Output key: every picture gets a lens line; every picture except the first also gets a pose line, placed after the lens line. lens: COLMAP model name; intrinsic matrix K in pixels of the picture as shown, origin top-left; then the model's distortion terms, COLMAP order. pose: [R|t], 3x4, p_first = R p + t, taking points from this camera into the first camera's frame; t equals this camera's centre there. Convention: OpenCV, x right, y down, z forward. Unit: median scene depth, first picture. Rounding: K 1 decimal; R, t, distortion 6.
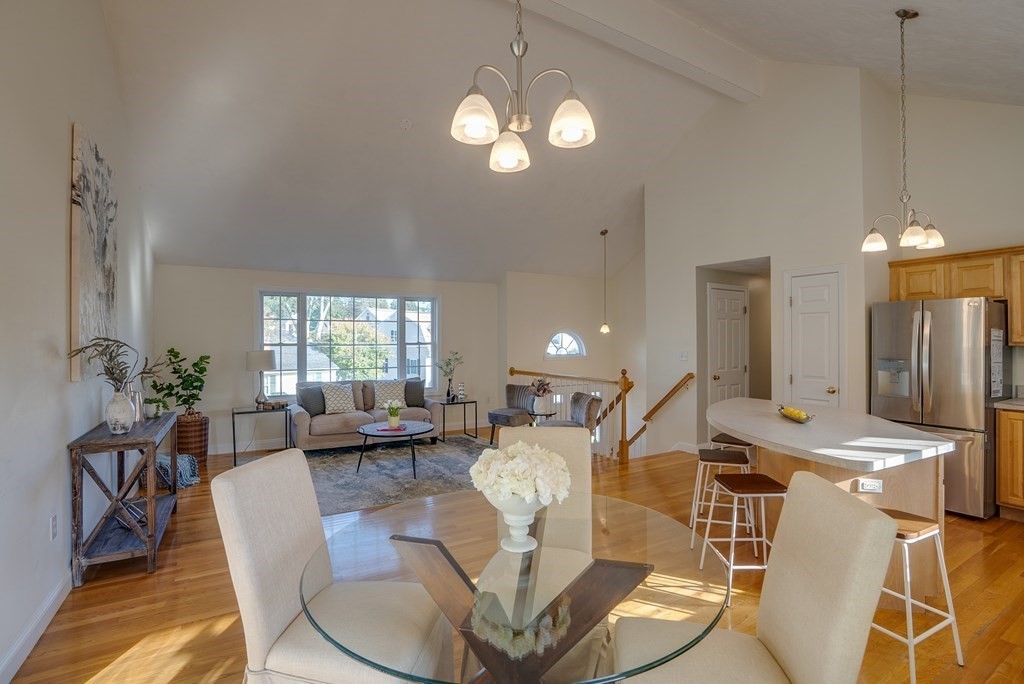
lens RADIAL K [[484.0, 0, 520.7], [0, 484.0, 336.7], [0, 0, 1]] dist [-0.020520, 0.006505]
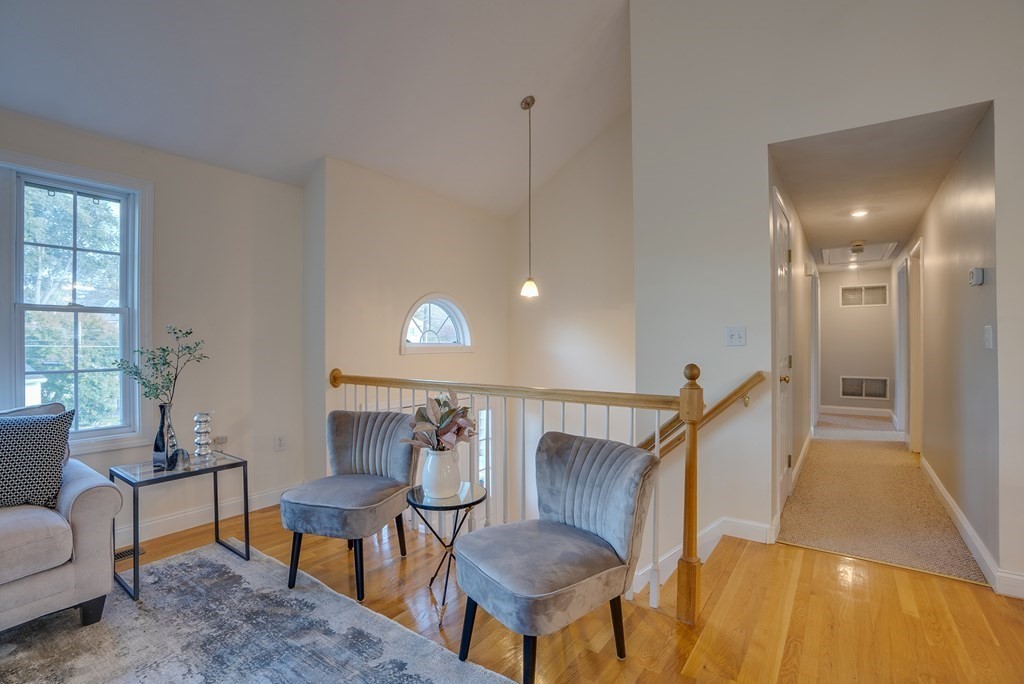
lens RADIAL K [[484.0, 0, 493.2], [0, 484.0, 325.9], [0, 0, 1]] dist [-0.020520, 0.006505]
pose [[0.935163, 0.009608, 0.354087, -0.045609], [0.000212, 0.999617, -0.027686, 0.039351], [-0.354218, 0.025966, 0.934802, 0.584690]]
